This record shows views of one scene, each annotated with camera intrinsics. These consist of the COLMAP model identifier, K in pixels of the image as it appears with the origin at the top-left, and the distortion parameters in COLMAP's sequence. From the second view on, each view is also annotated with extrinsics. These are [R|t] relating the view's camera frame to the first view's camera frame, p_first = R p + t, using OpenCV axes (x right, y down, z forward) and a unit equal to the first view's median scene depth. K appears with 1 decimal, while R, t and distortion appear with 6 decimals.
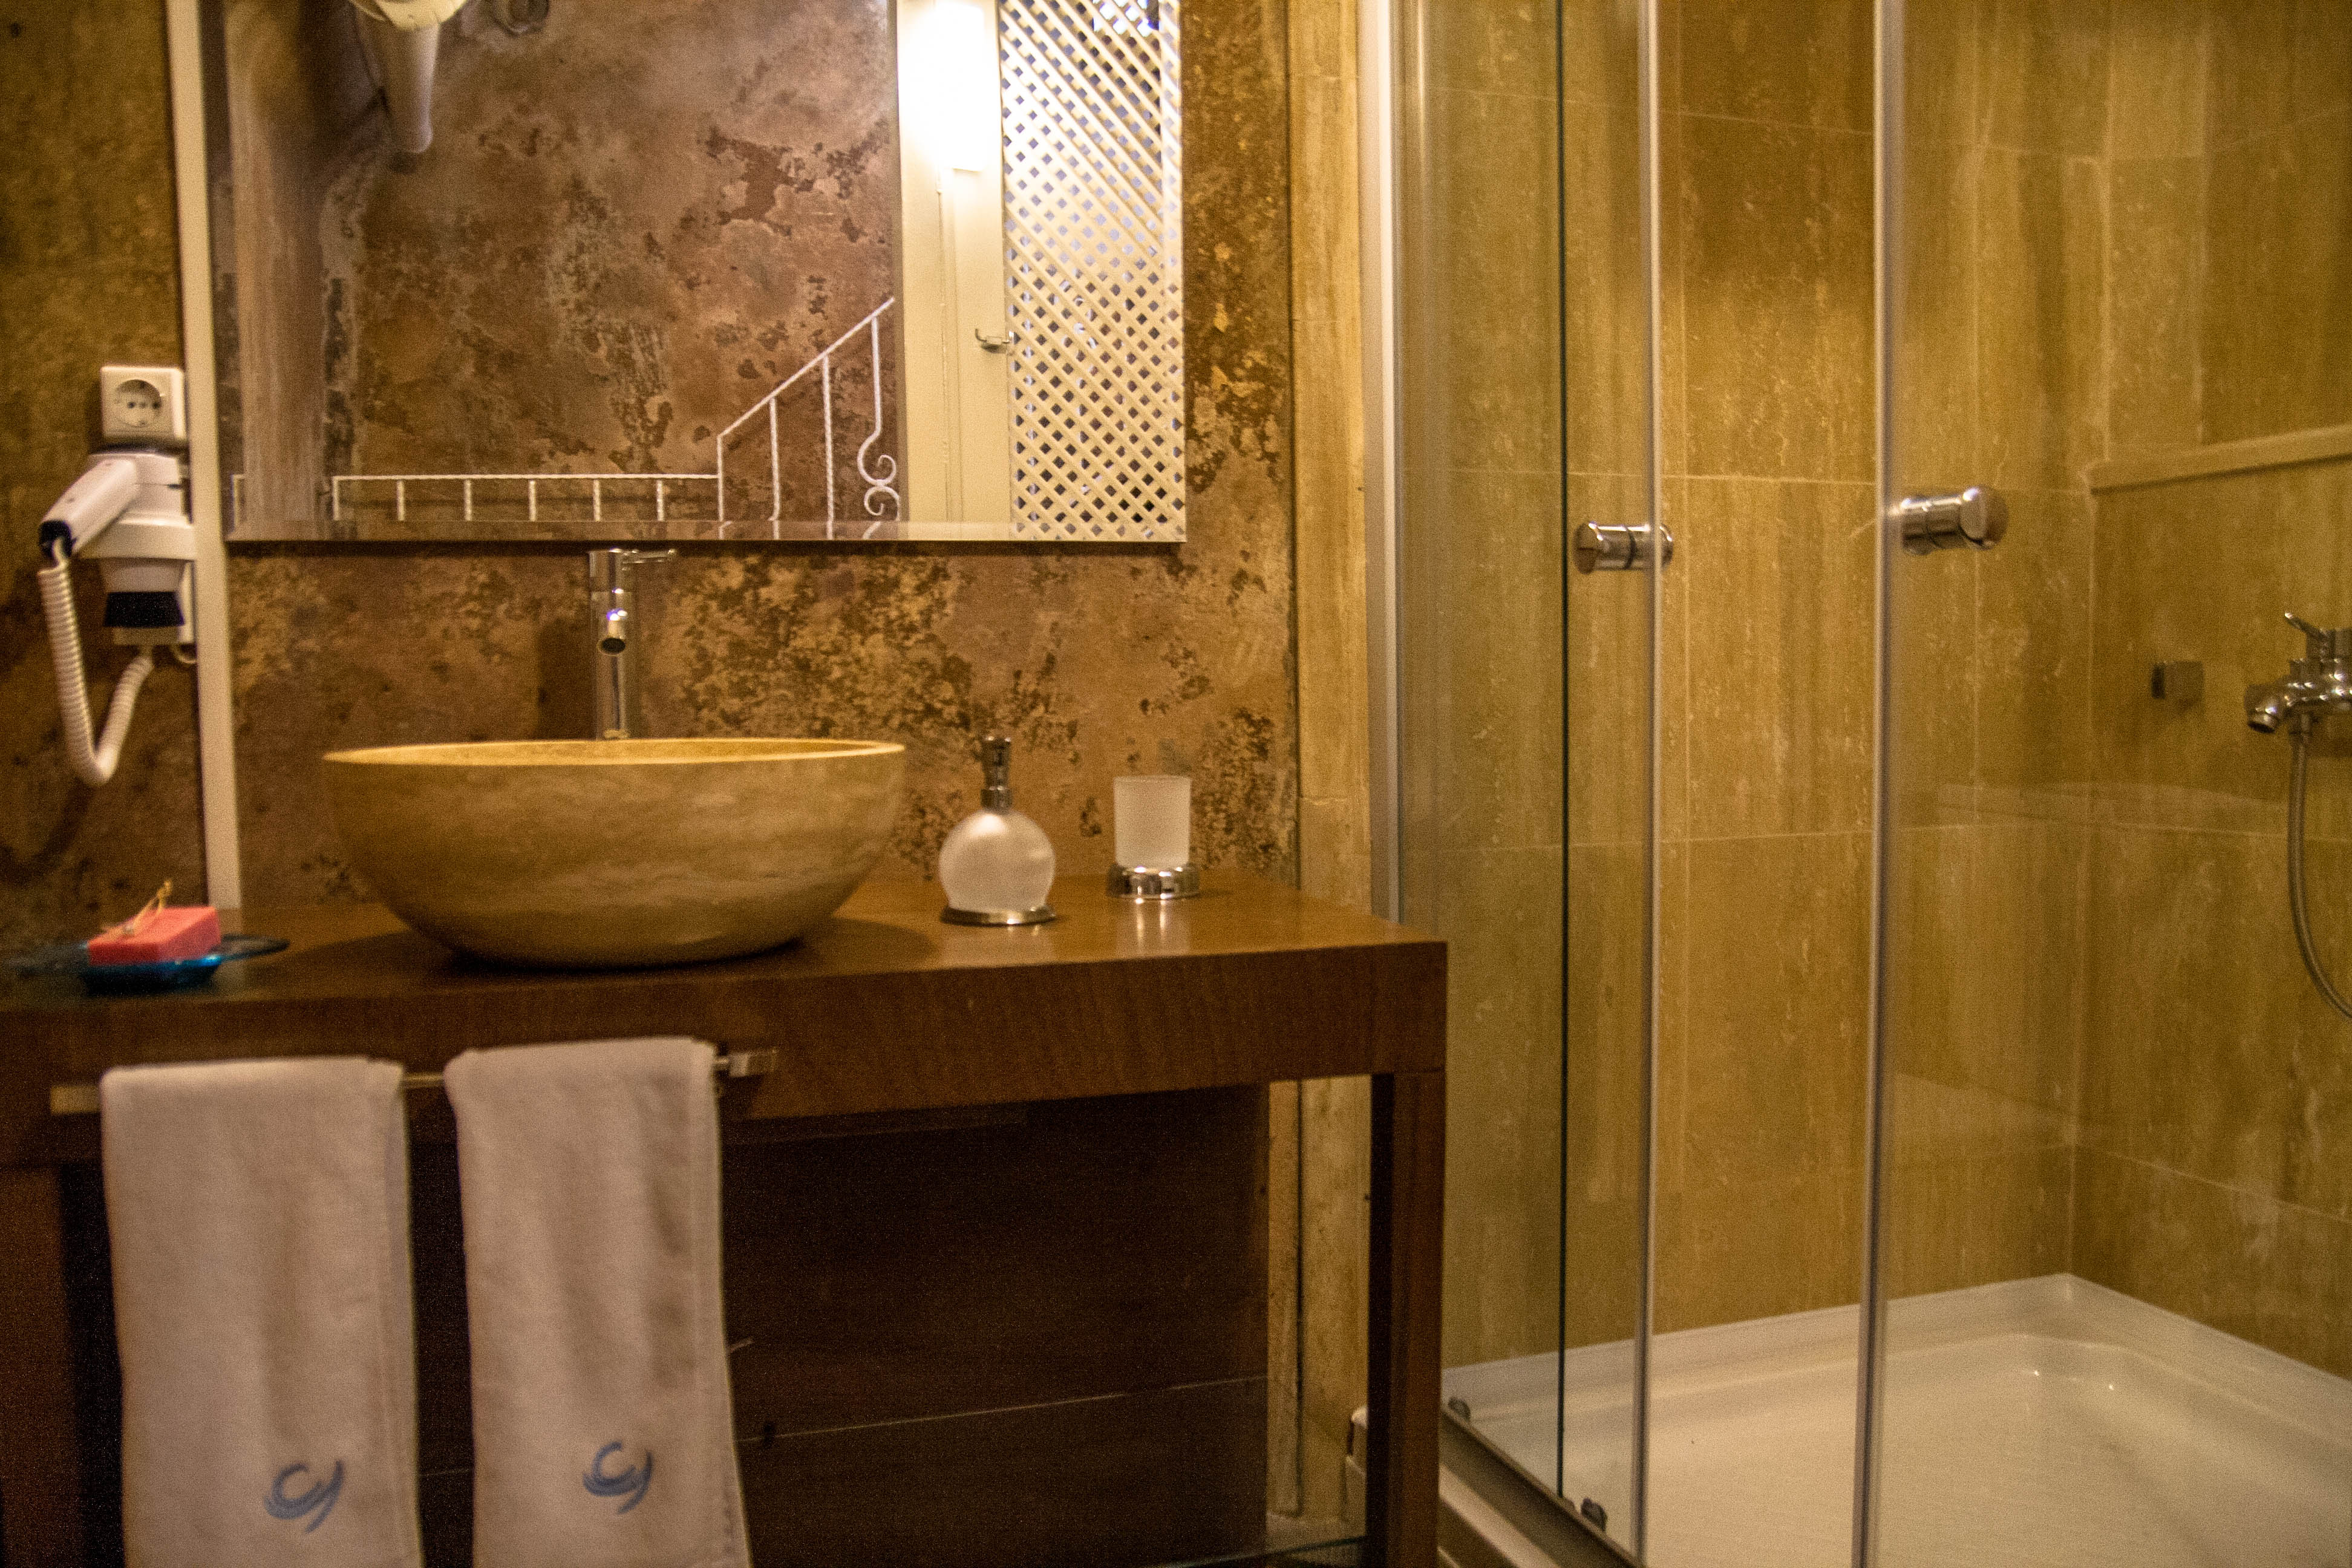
lens RADIAL K [[1842.4, 0, 1236.1], [0, 1842.4, 862.7], [0, 0, 1]] dist [-0.091852, 0.041054]
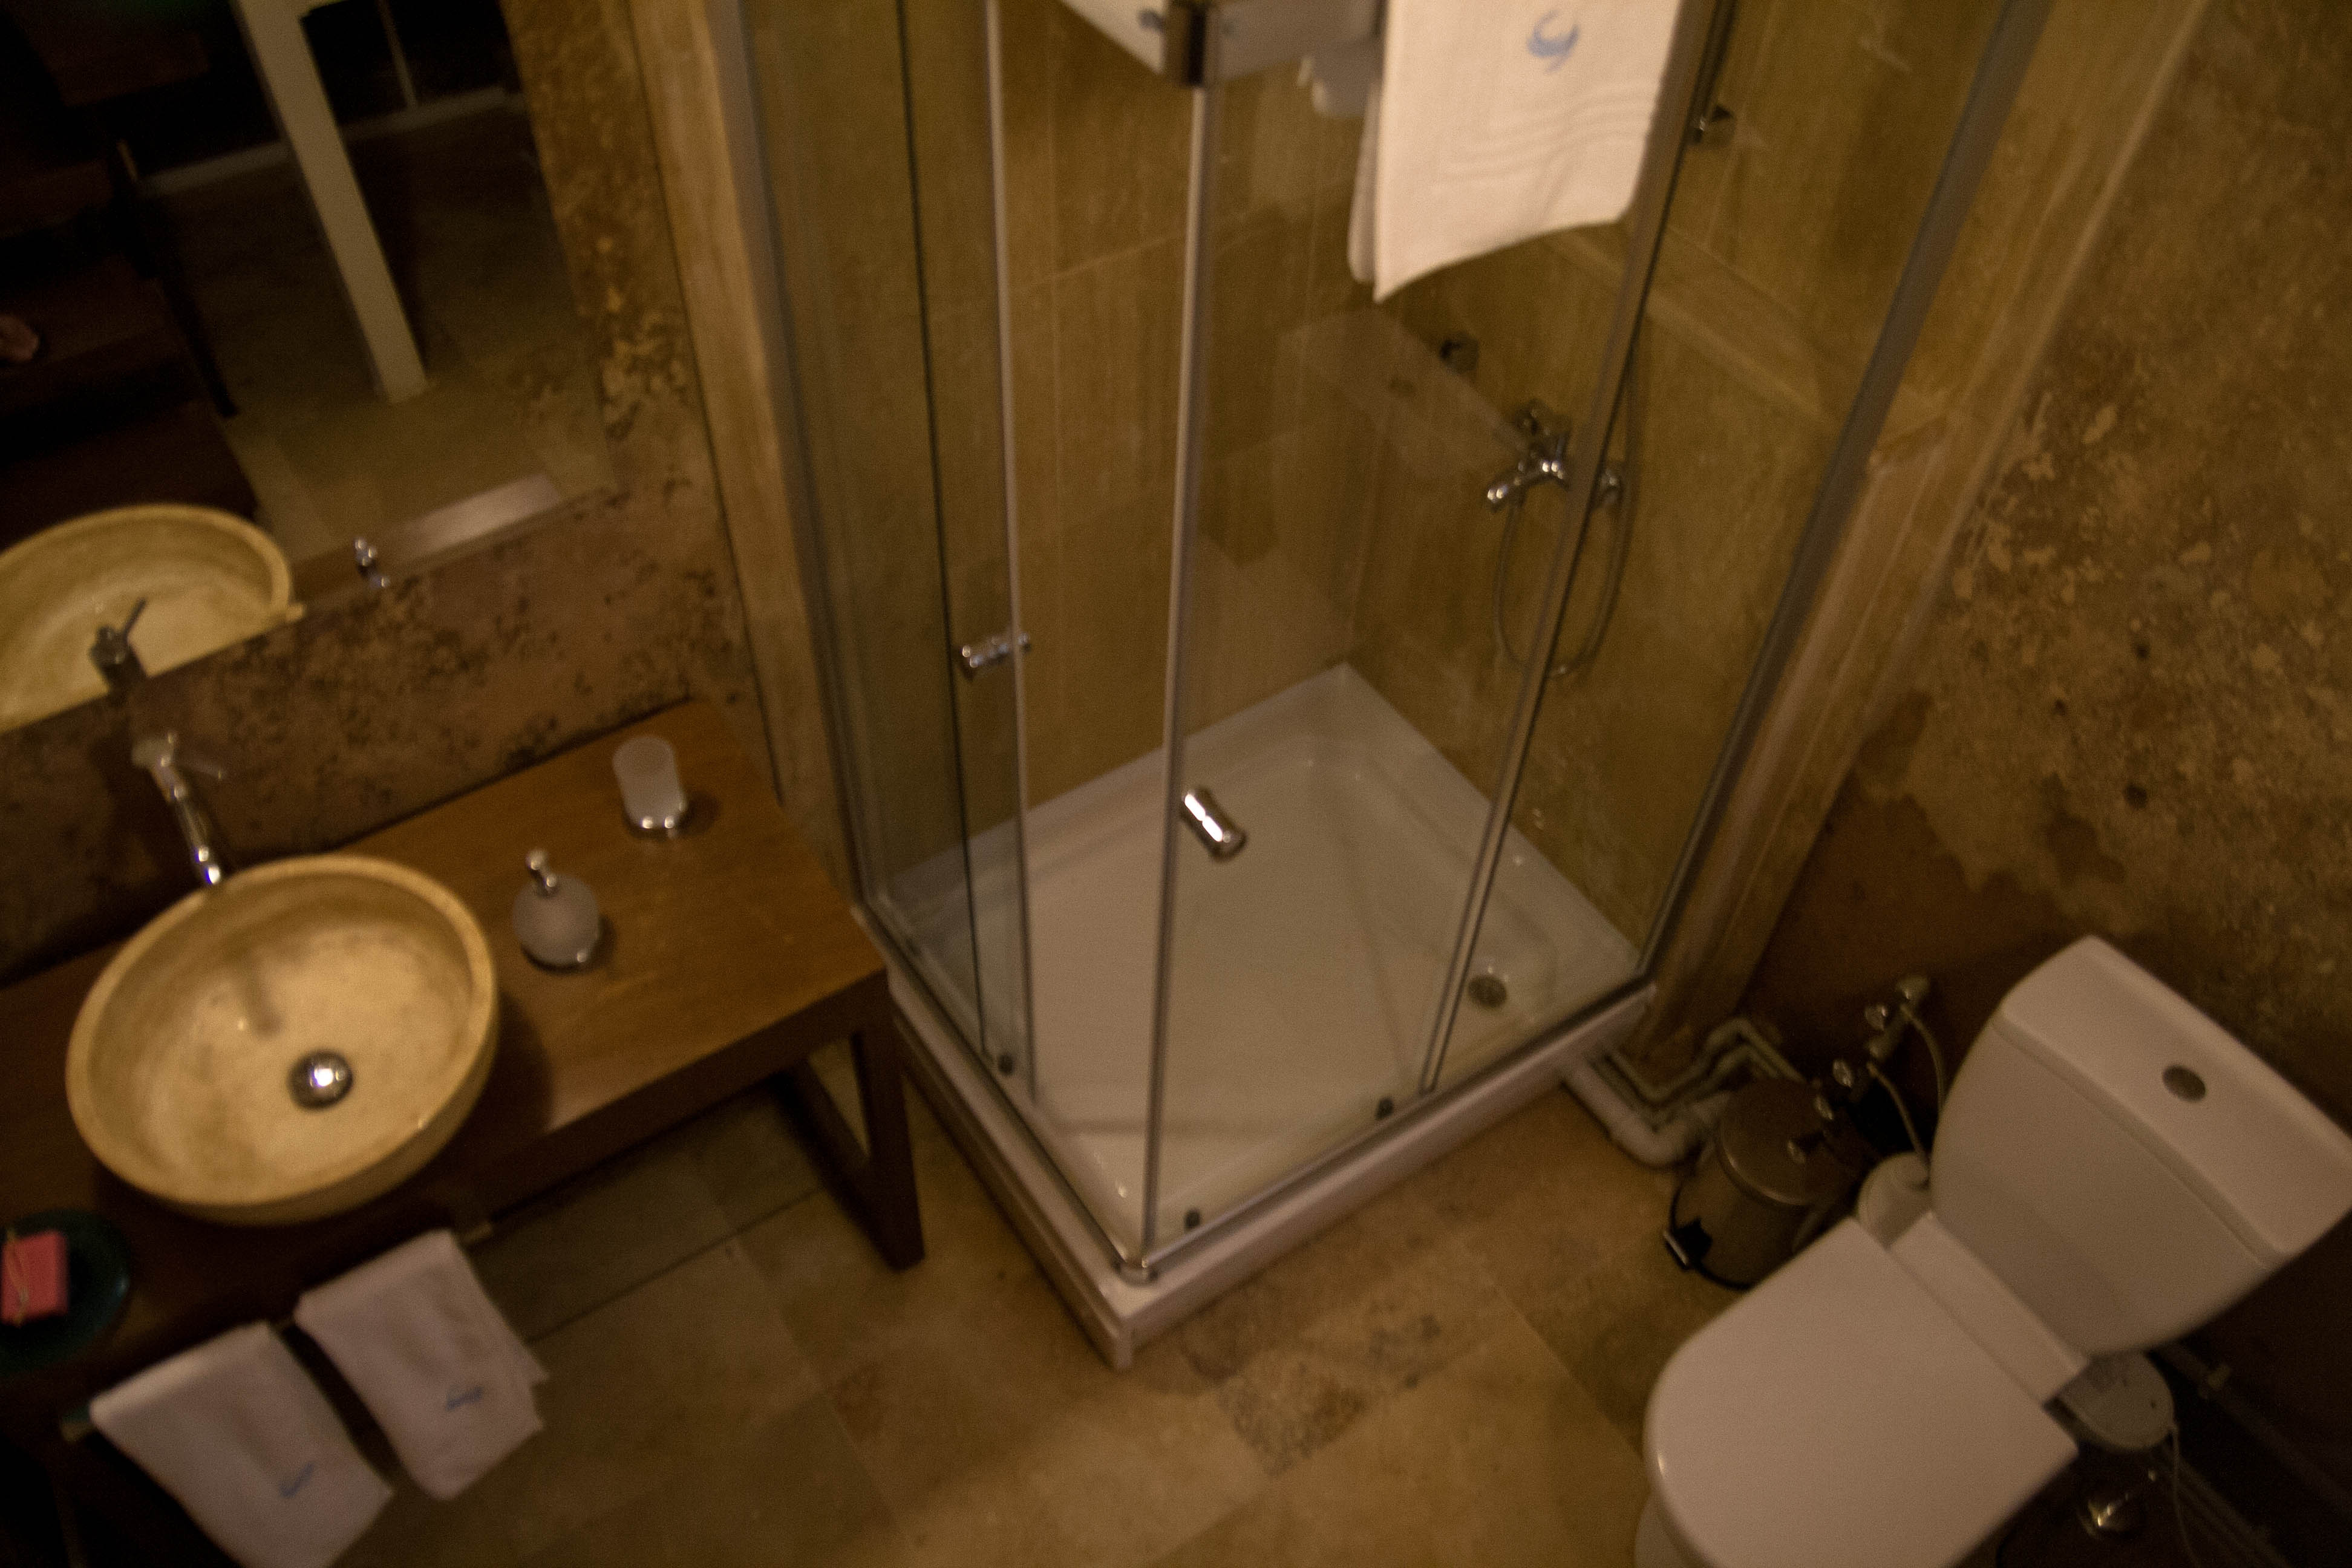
lens RADIAL K [[1842.4, 0, 1177.8], [0, 1842.4, 785.5], [0, 0, 1]] dist [-0.091852, 0.041054]
pose [[0.963998, -0.167754, 0.206318, 0.041407], [-0.026045, 0.712594, 0.701093, -0.832092], [-0.264633, -0.681226, 0.682570, 0.017413]]
